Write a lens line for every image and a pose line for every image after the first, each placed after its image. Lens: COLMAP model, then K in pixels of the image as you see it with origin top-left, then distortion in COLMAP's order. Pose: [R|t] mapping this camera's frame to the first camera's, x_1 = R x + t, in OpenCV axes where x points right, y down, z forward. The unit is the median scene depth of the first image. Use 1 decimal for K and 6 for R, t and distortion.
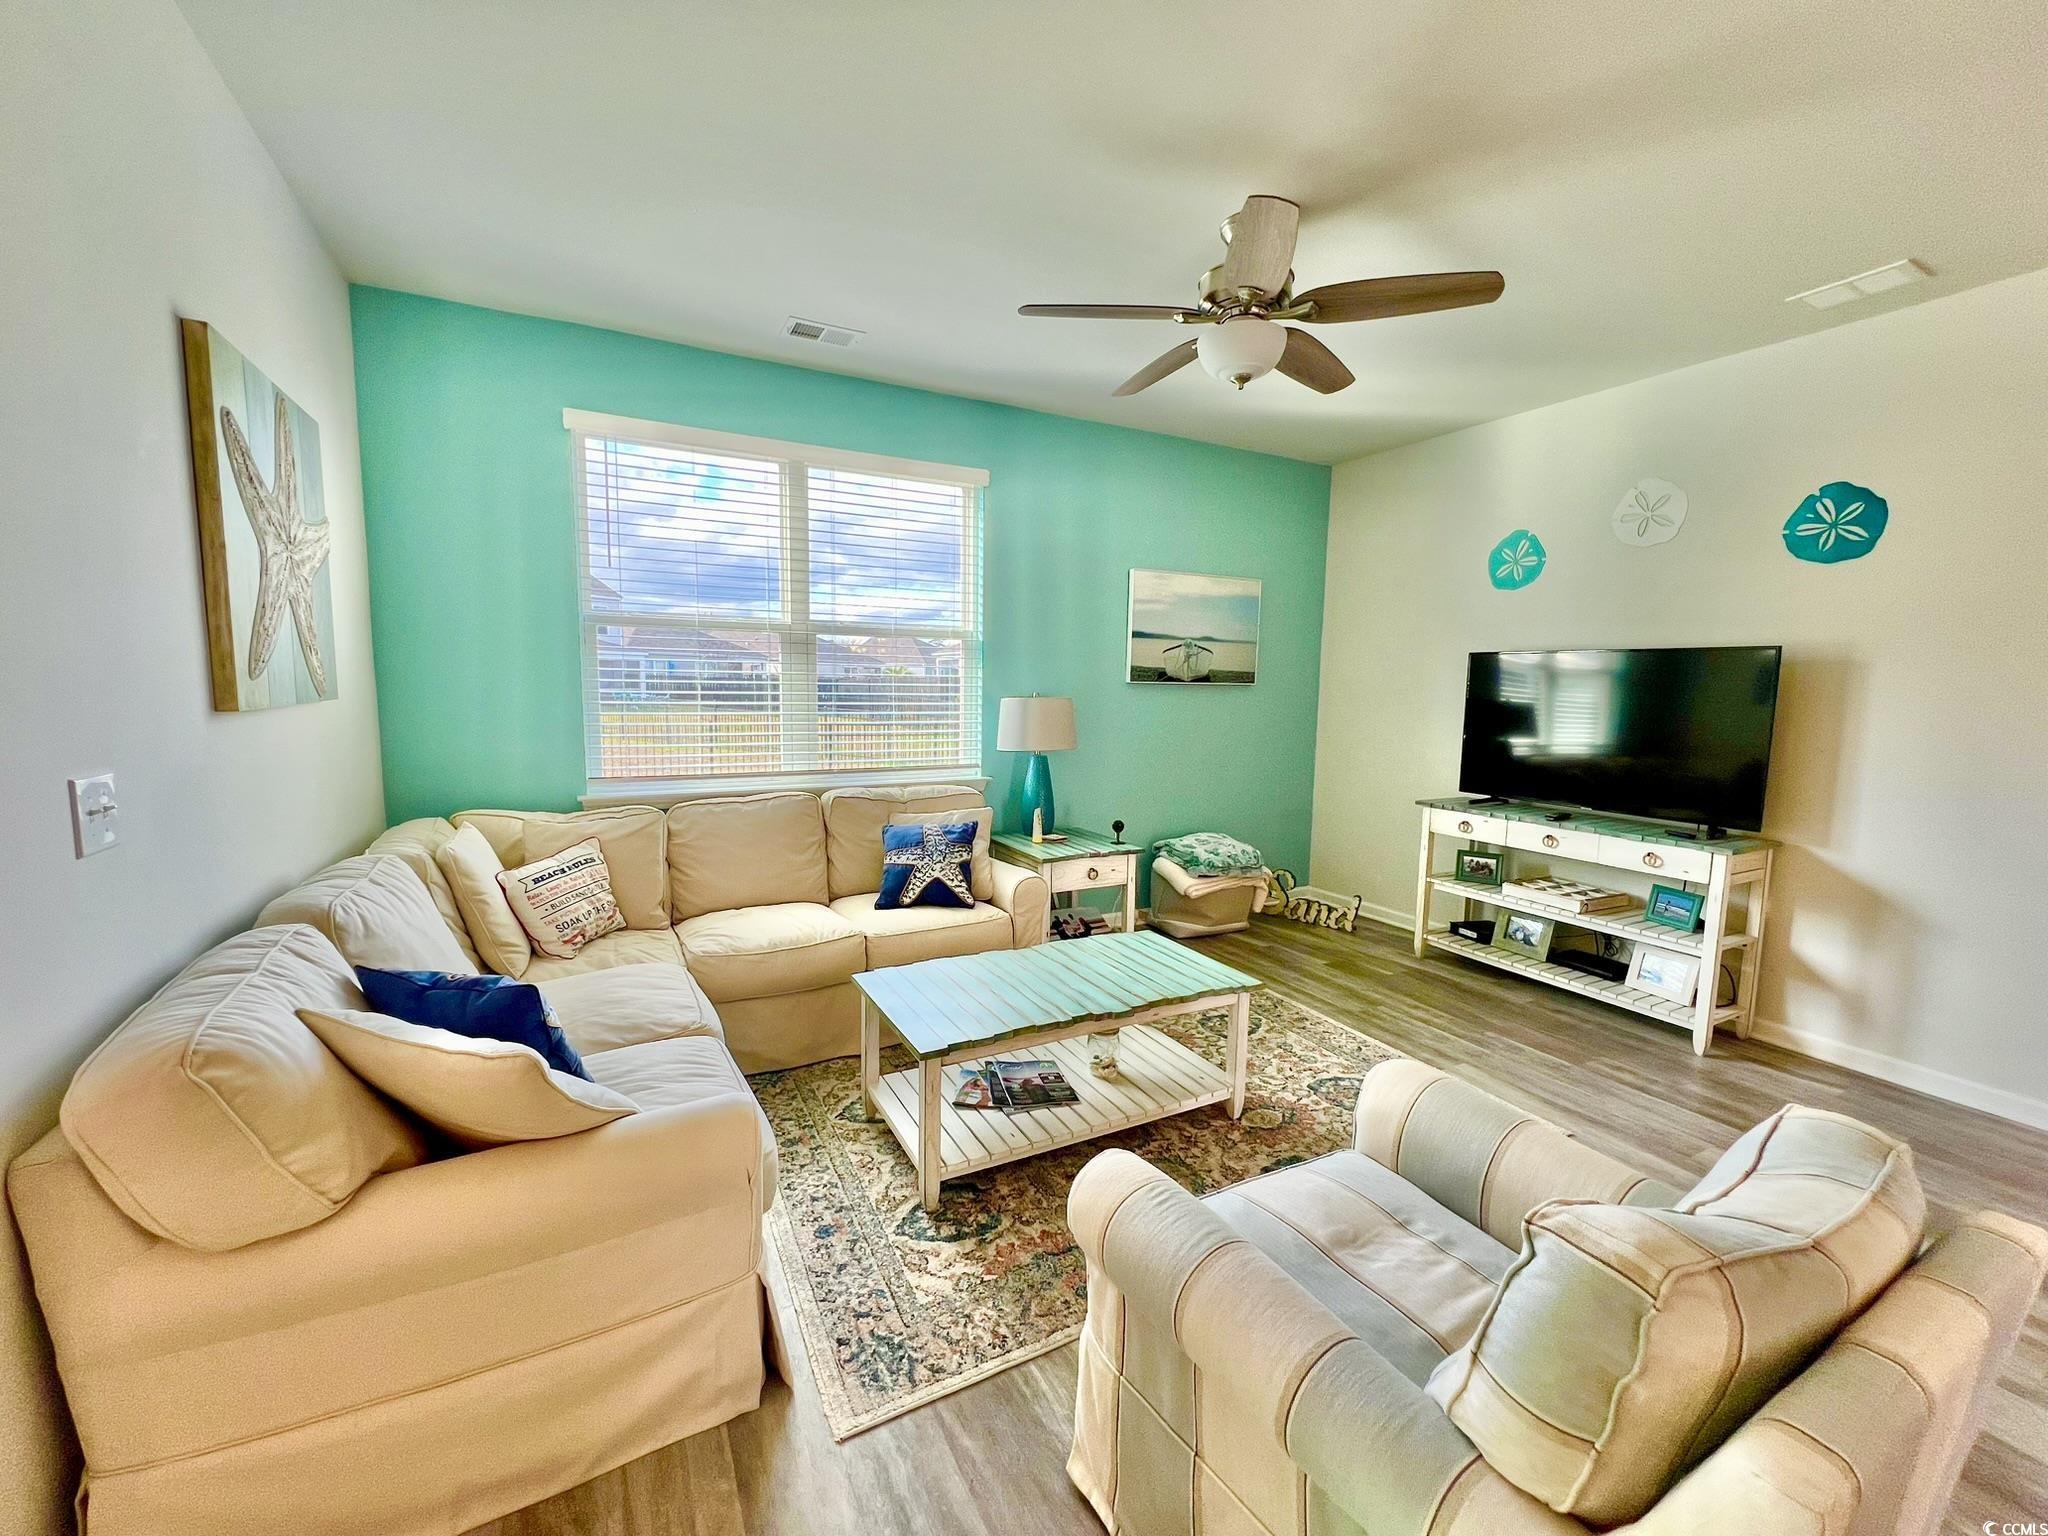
lens RADIAL K [[821.5, 0, 1025.9], [0, 821.5, 762.6], [0, 0, 1]] dist [-0.000725, -0.000289]
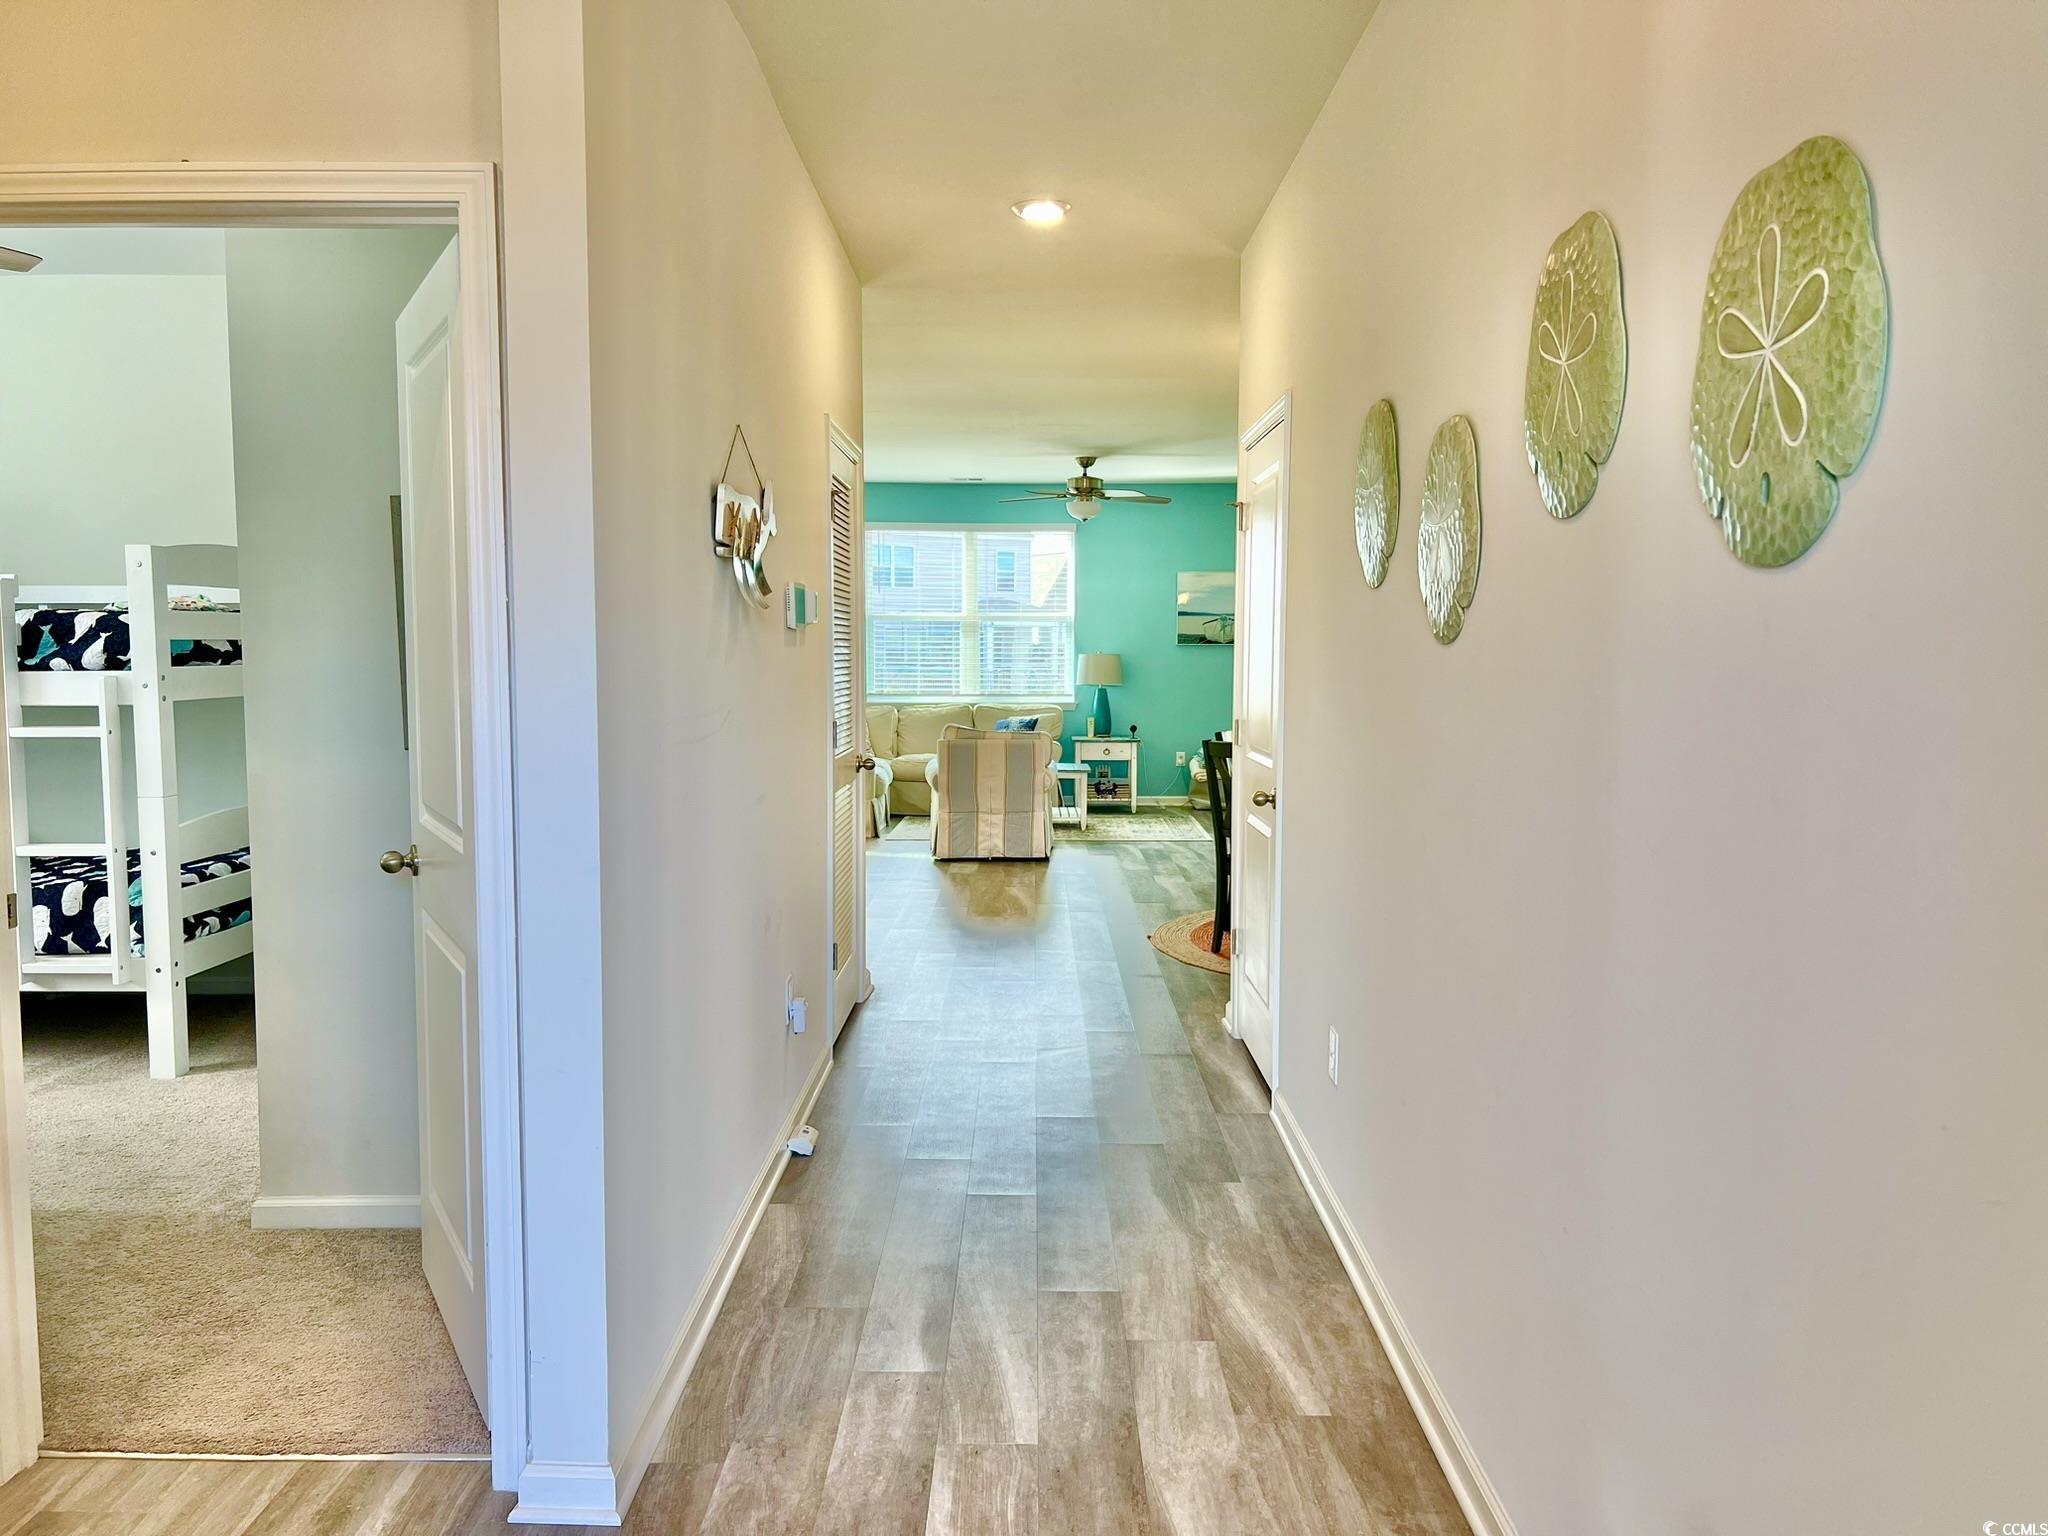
lens RADIAL K [[1546.8, 0, 1026.2], [0, 1546.8, 774.9], [0, 0, 1]] dist [0.010533, -0.003404]
pose [[0.882655, 0.024702, -0.469373, 1.803144], [-0.034235, 0.999344, -0.011785, 0.277455], [0.468774, 0.026471, 0.882921, -2.457302]]
